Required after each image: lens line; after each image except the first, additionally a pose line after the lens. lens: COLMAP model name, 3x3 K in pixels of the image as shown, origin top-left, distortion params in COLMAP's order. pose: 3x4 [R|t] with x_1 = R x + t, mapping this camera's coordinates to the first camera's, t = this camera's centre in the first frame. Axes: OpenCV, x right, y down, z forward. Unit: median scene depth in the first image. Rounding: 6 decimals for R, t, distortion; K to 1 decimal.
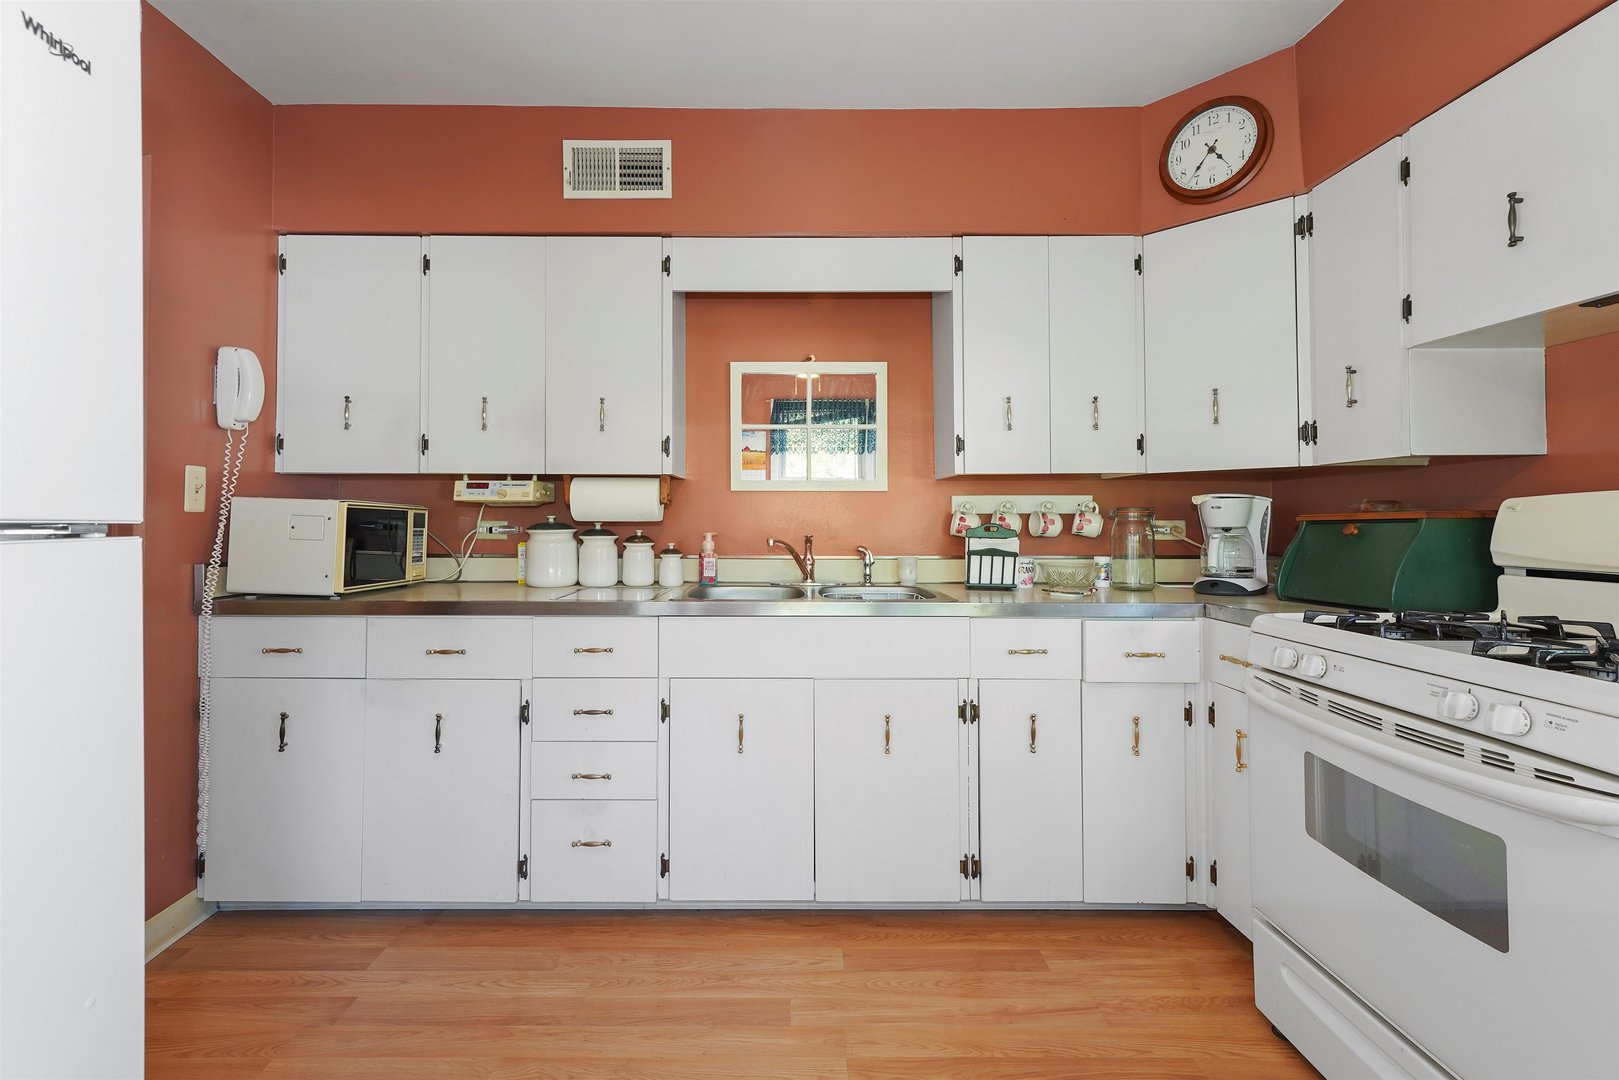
lens RADIAL K [[739.2, 0, 805.5], [0, 739.2, 498.4], [0, 0, 1]] dist [0.000569, -0.000372]
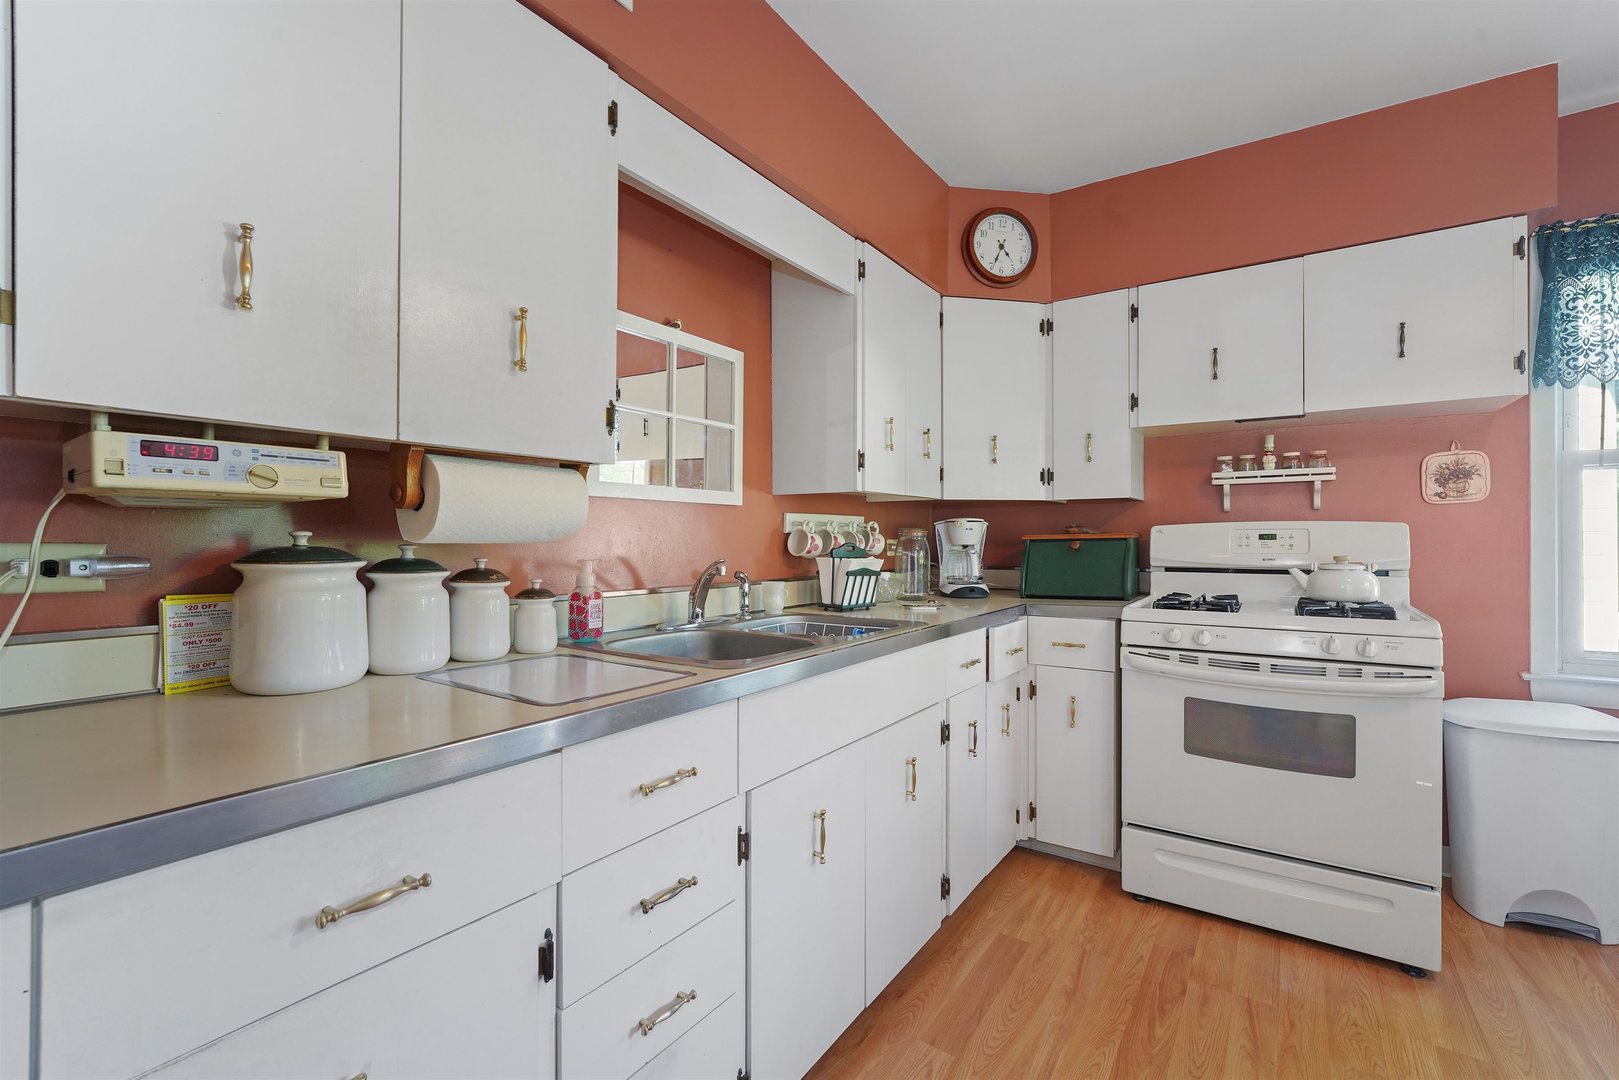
lens RADIAL K [[691.9, 0, 815.7], [0, 691.9, 529.9], [0, 0, 1]] dist [-0.012570, 0.000031]
pose [[0.561787, 0.008548, 0.827238, -0.598988], [-0.023261, 0.999714, 0.005467, 0.014582], [-0.826955, -0.022313, 0.561826, 0.584715]]
